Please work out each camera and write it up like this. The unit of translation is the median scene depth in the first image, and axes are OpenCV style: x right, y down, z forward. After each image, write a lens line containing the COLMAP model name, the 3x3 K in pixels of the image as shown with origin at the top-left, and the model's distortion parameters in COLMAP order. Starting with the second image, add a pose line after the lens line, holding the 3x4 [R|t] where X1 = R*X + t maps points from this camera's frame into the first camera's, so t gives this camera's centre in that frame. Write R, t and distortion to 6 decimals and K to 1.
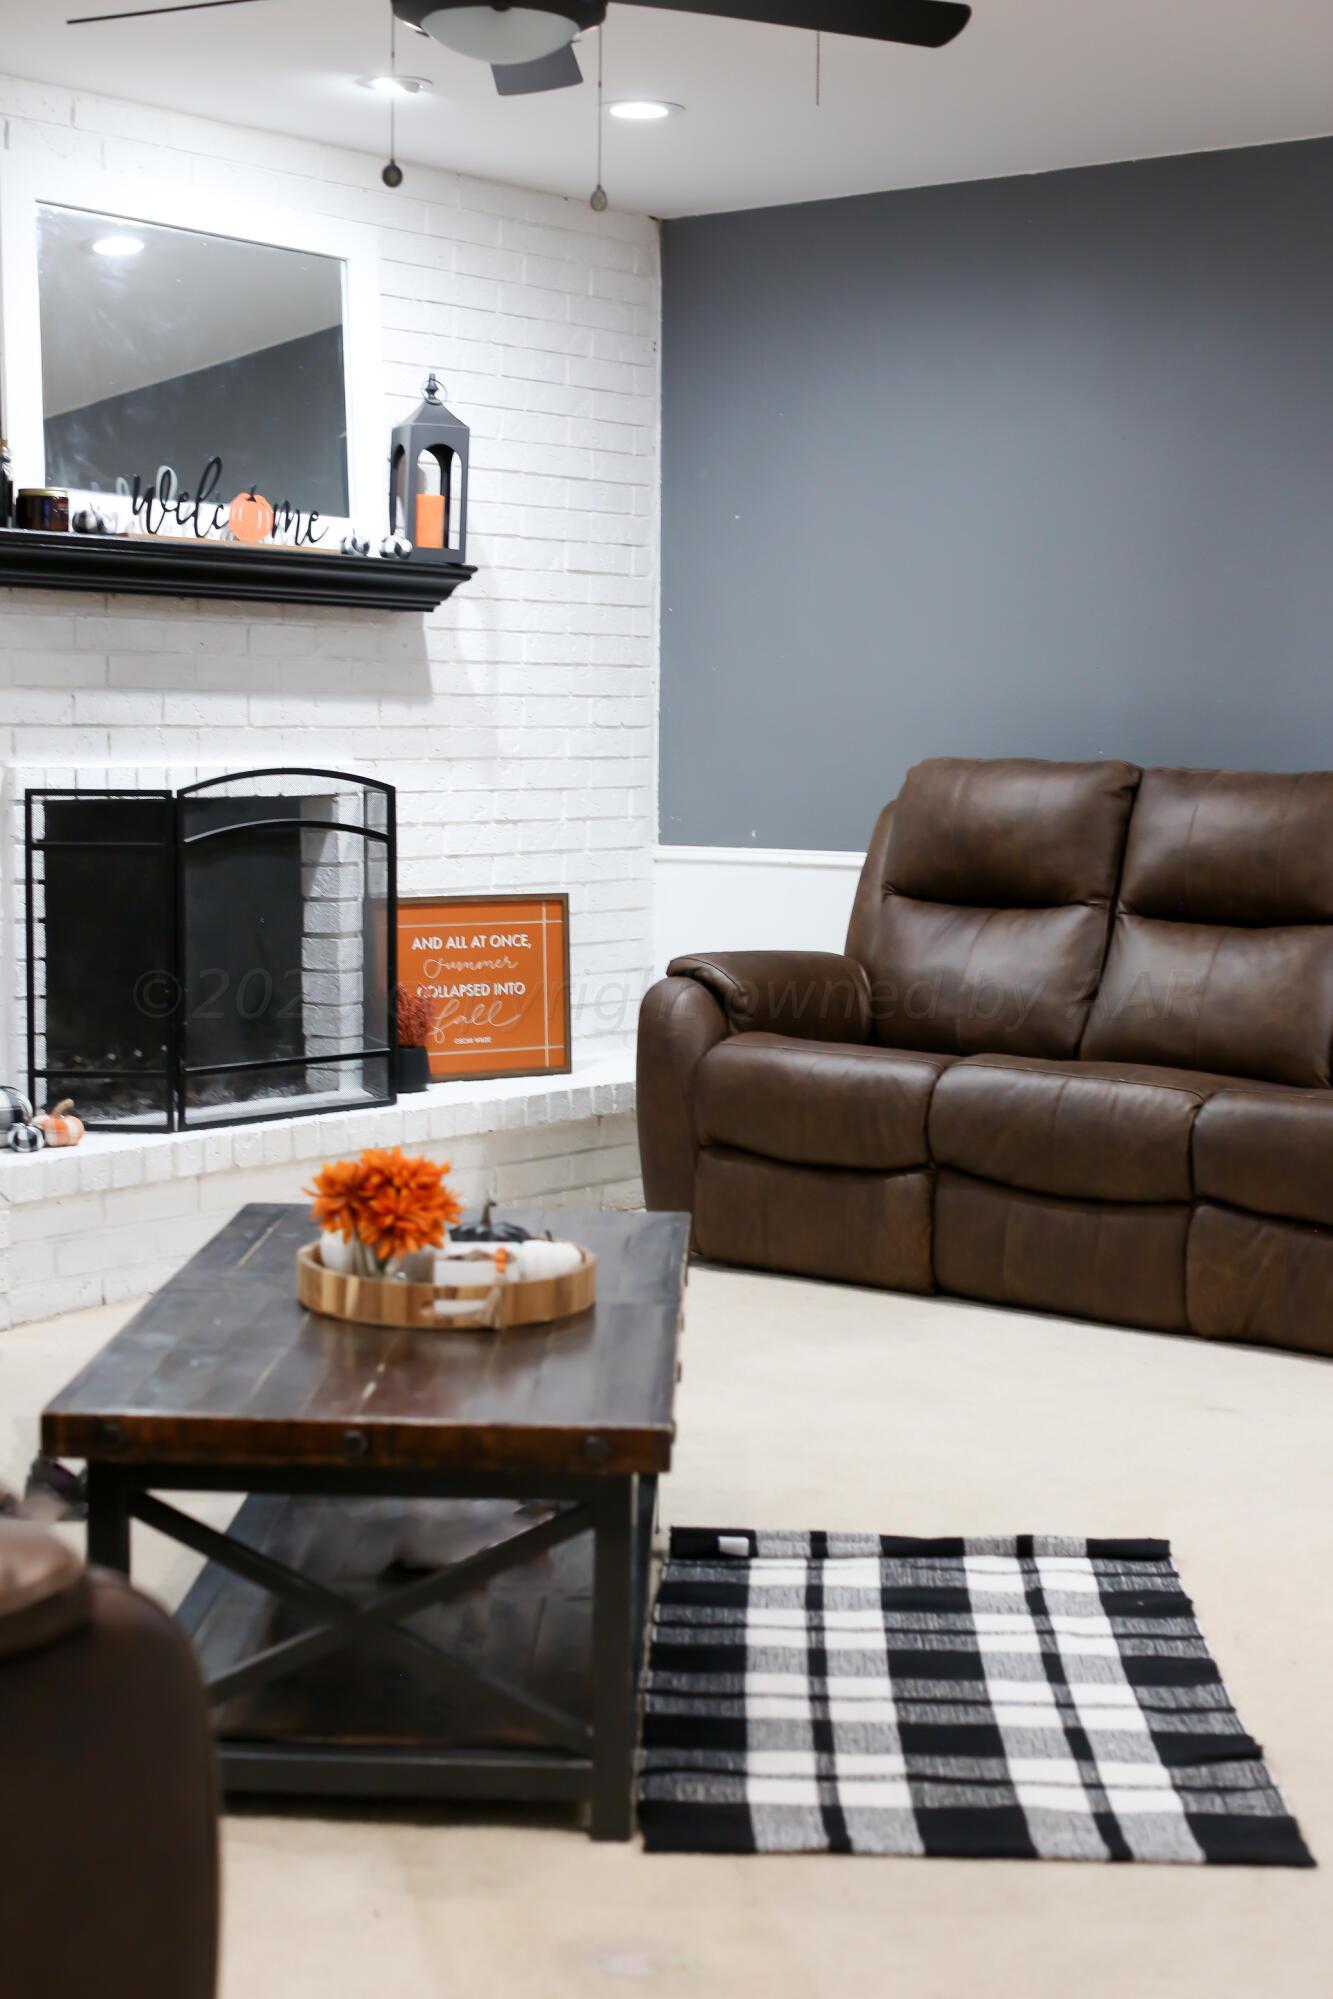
lens RADIAL K [[2962.7, 0, 666.5], [0, 2962.7, 999.5], [0, 0, 1]] dist [-0.177463, 0.349082]
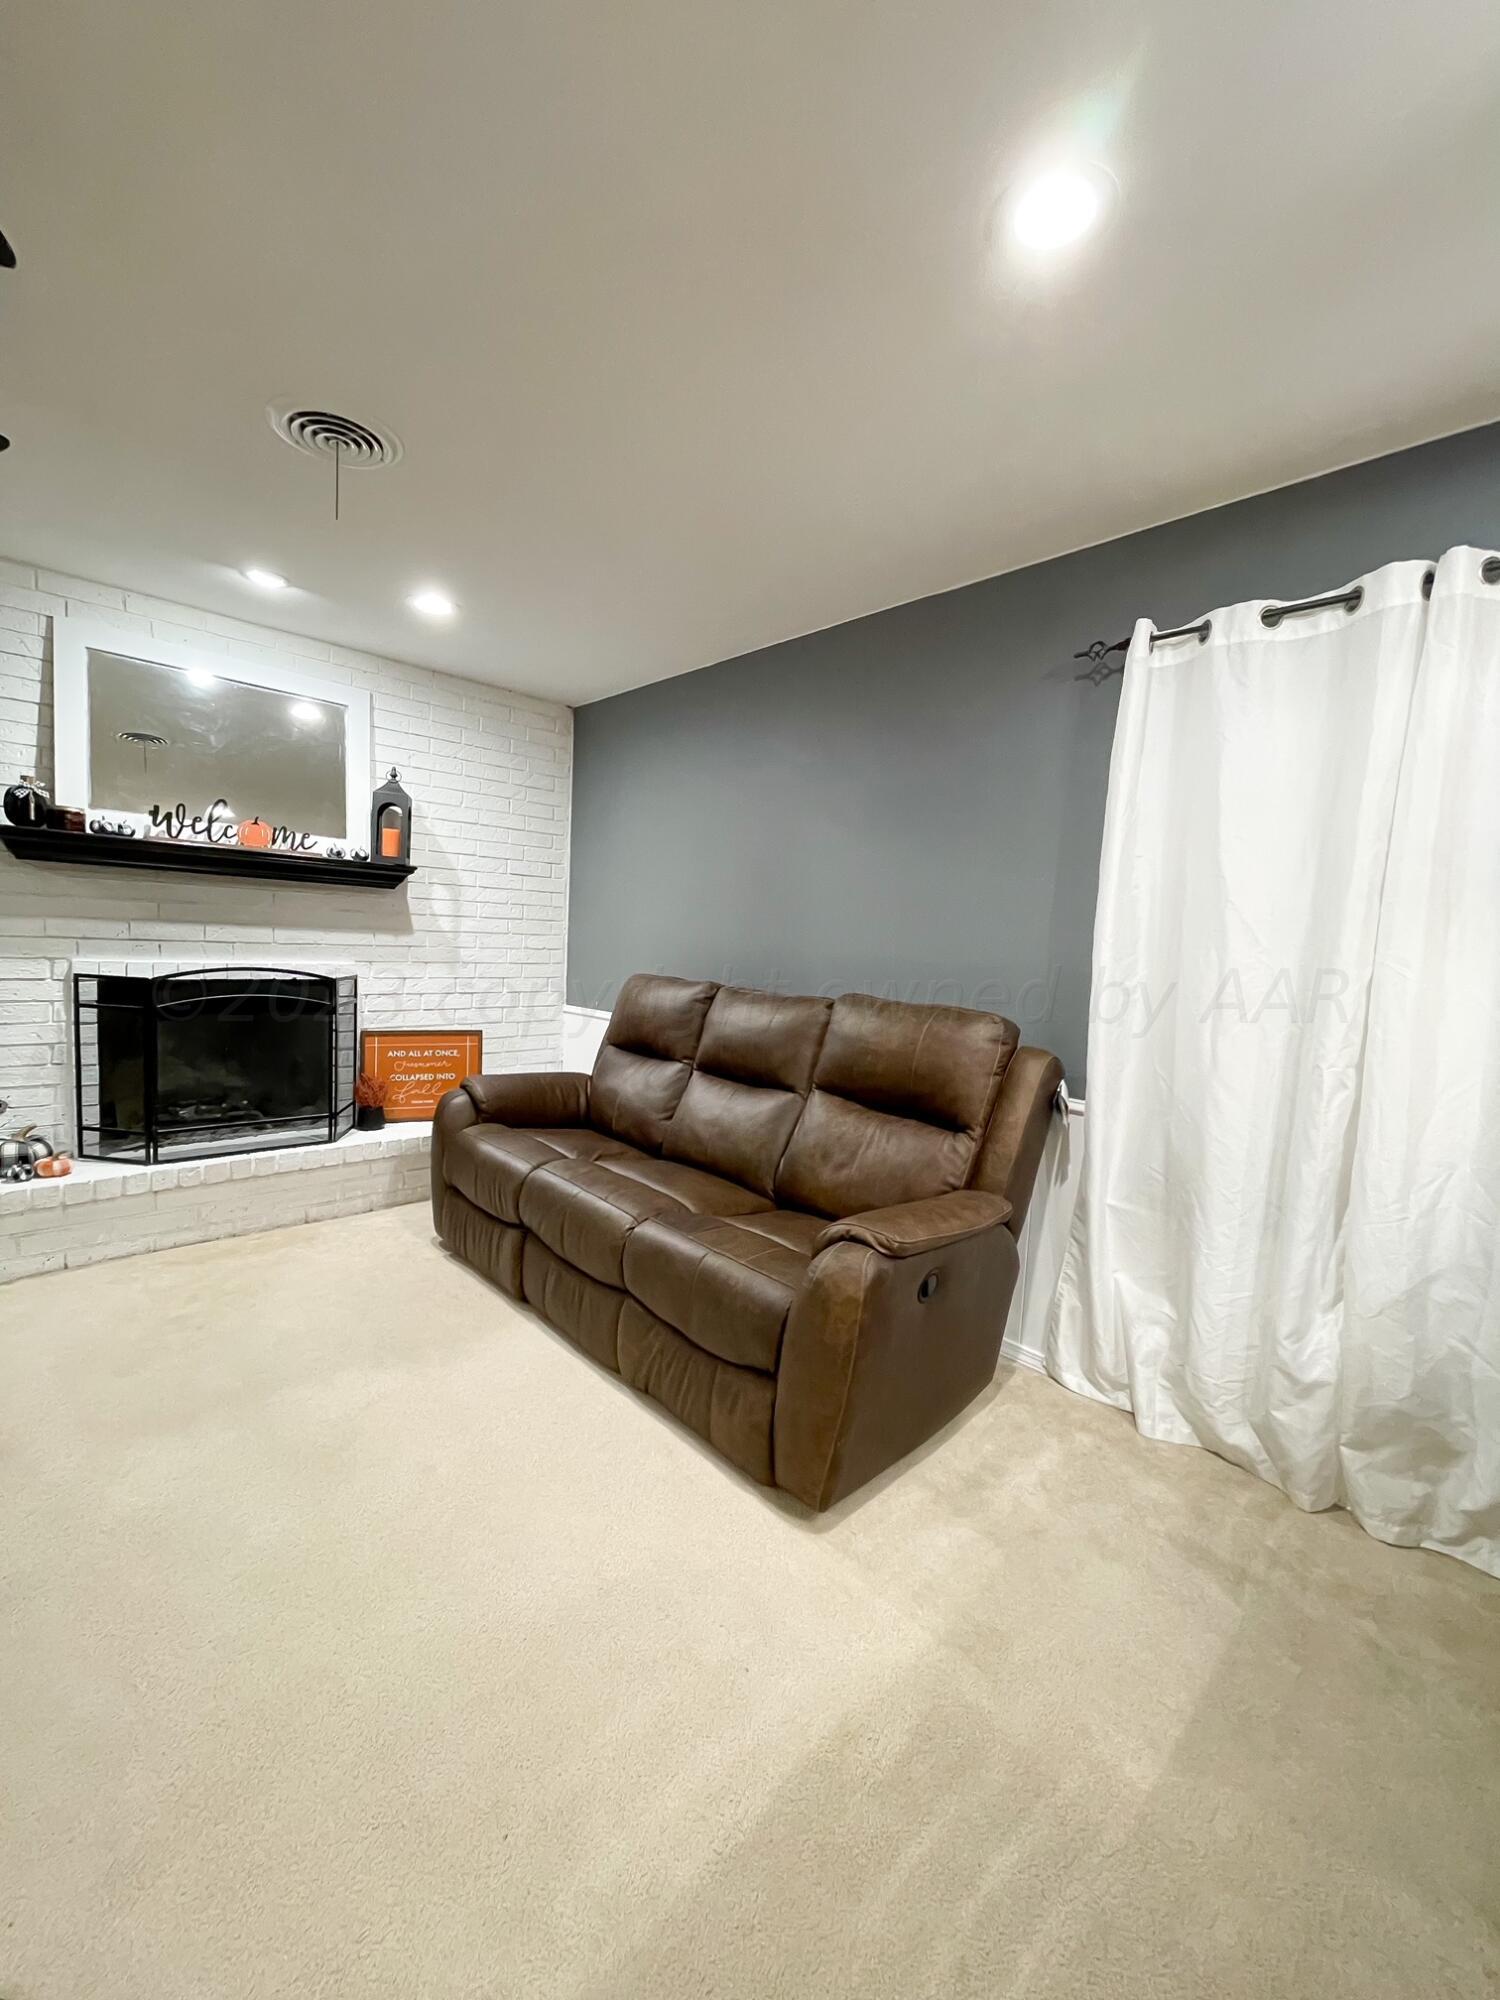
lens RADIAL K [[801.2, 0, 750.0], [0, 801.2, 1000.0], [0, 0, 1]] dist [-0.002943, -0.000240]
pose [[0.988859, 0.048474, -0.140744, 0.247047], [-0.050735, 0.998634, -0.012517, -0.064714], [0.139945, 0.019518, 0.989967, 0.522877]]
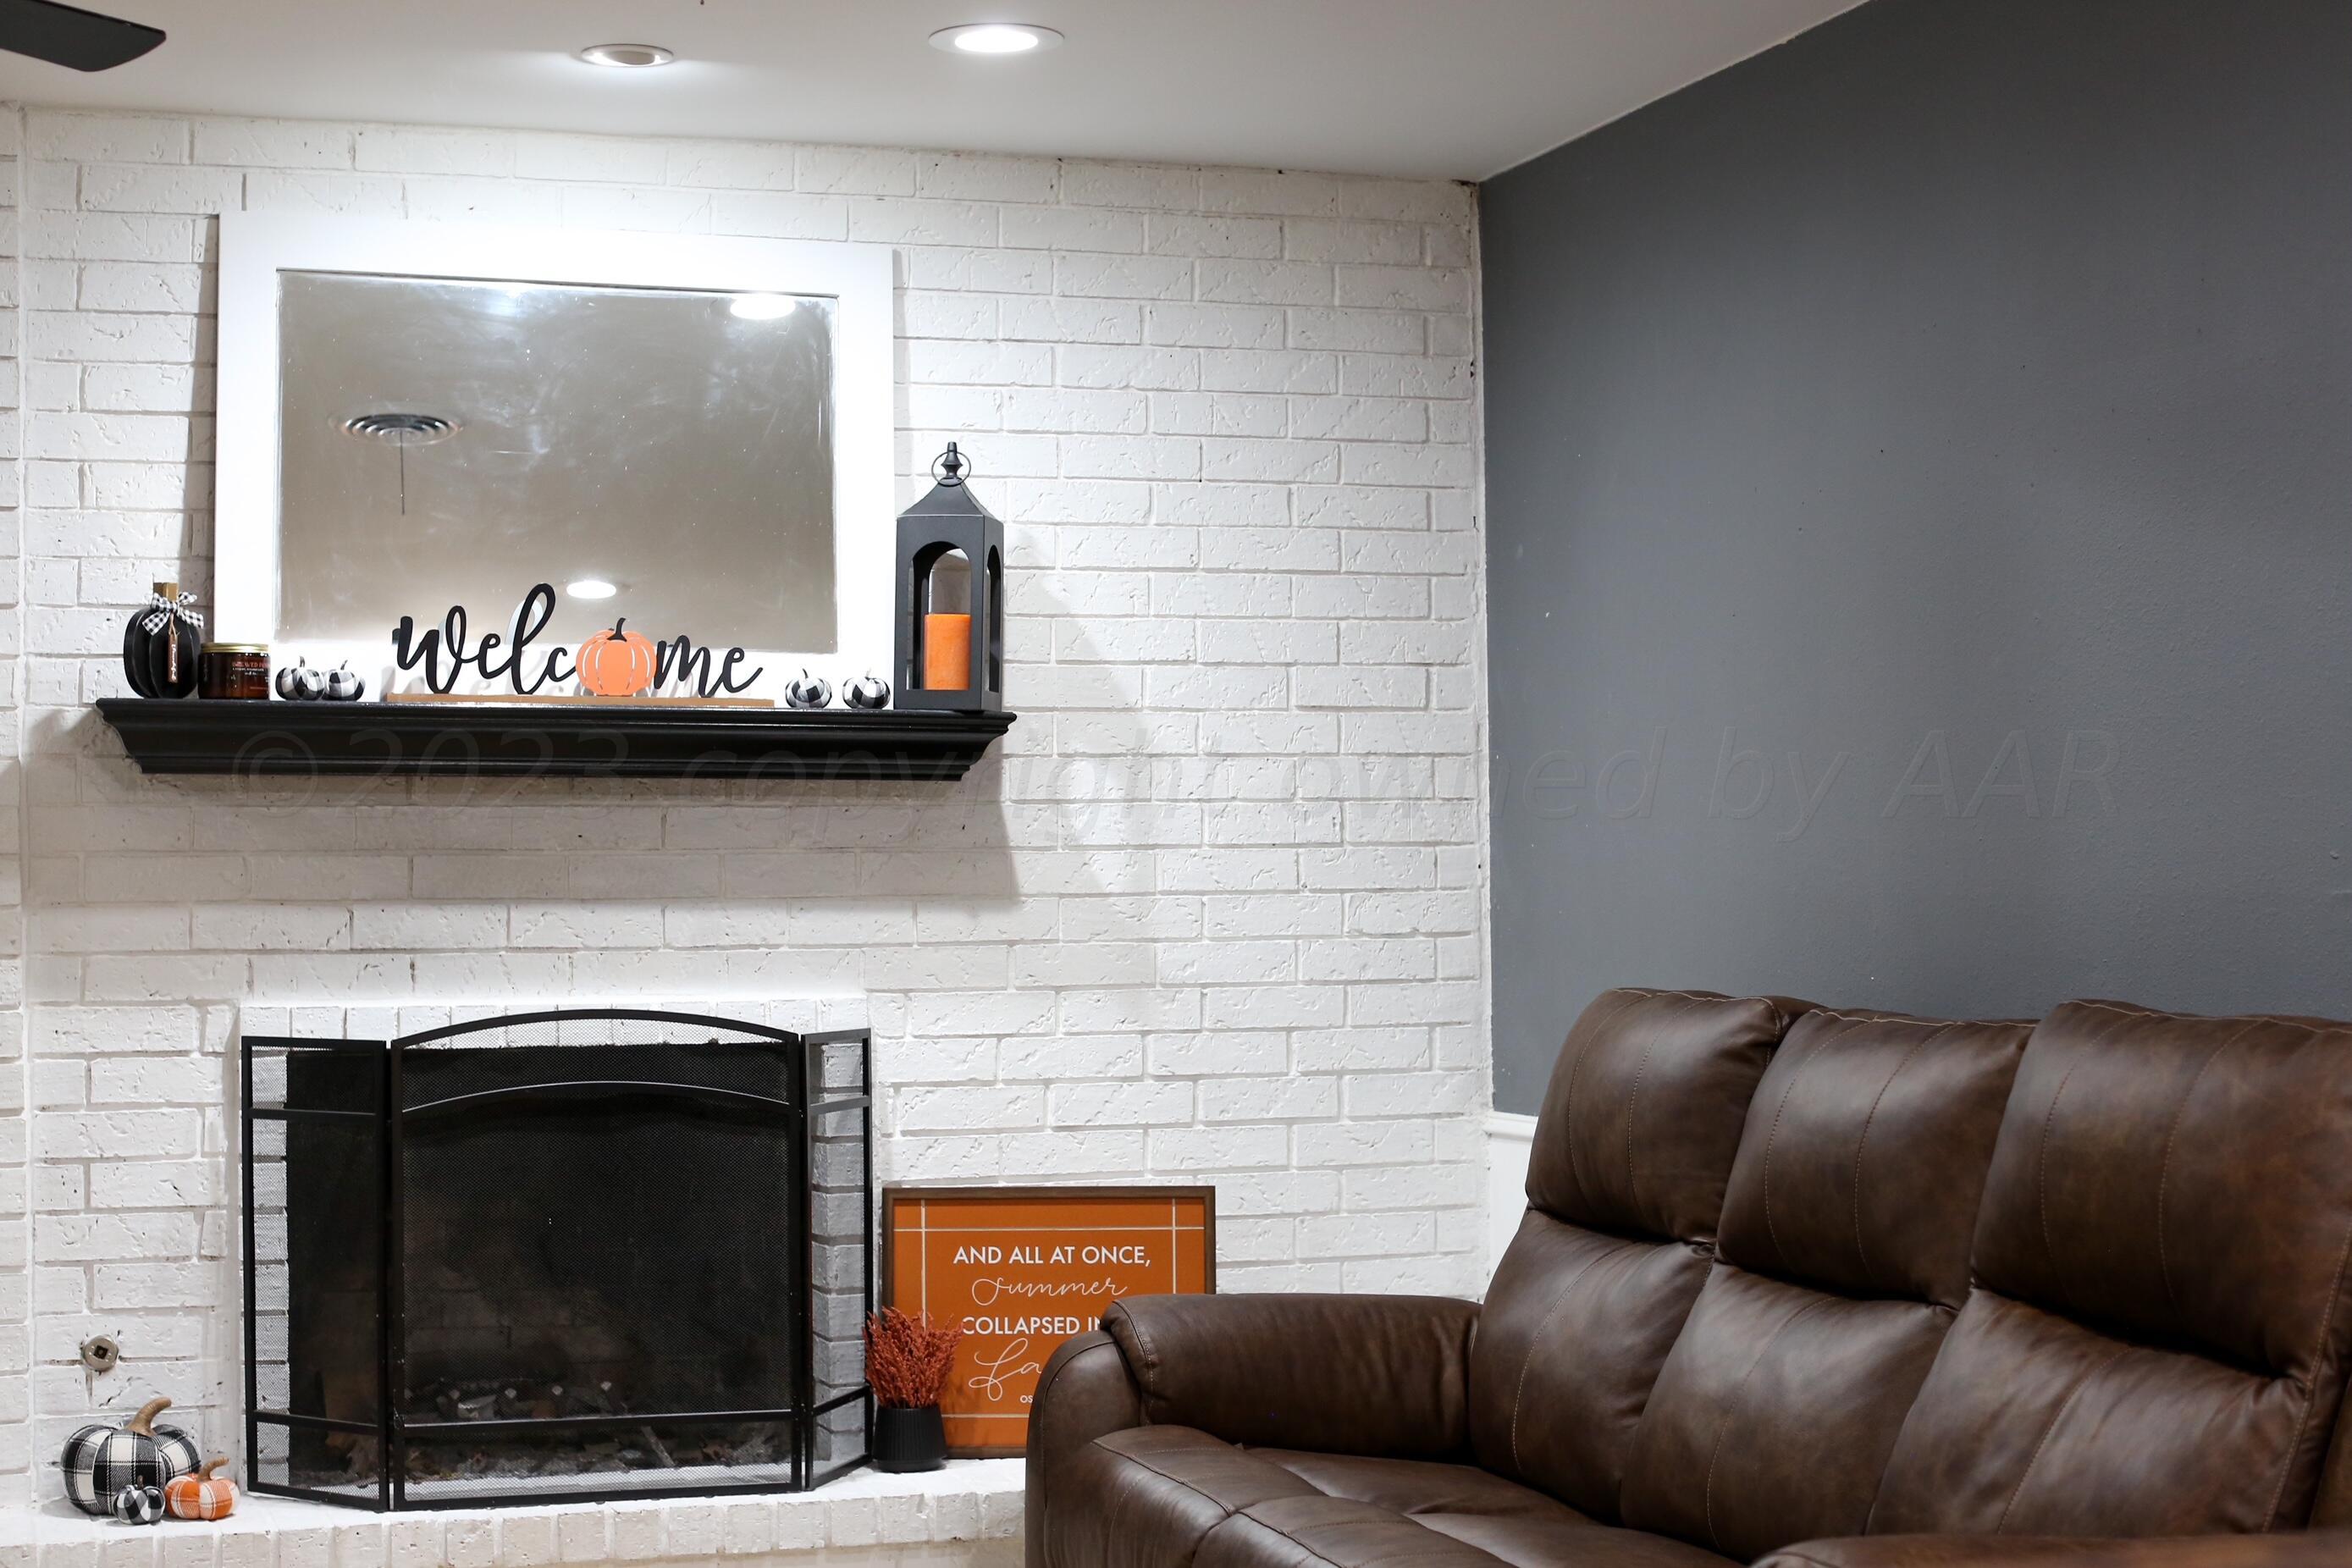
lens RADIAL K [[3485.8, 0, 1165.1], [0, 3485.8, 776.2], [0, 0, 1]] dist [-0.177463, 0.349082]
pose [[0.831593, -0.035383, -0.554257, 0.436563], [-0.033708, 0.992913, -0.113961, -0.041590], [0.554362, 0.113452, 0.824507, 0.361549]]
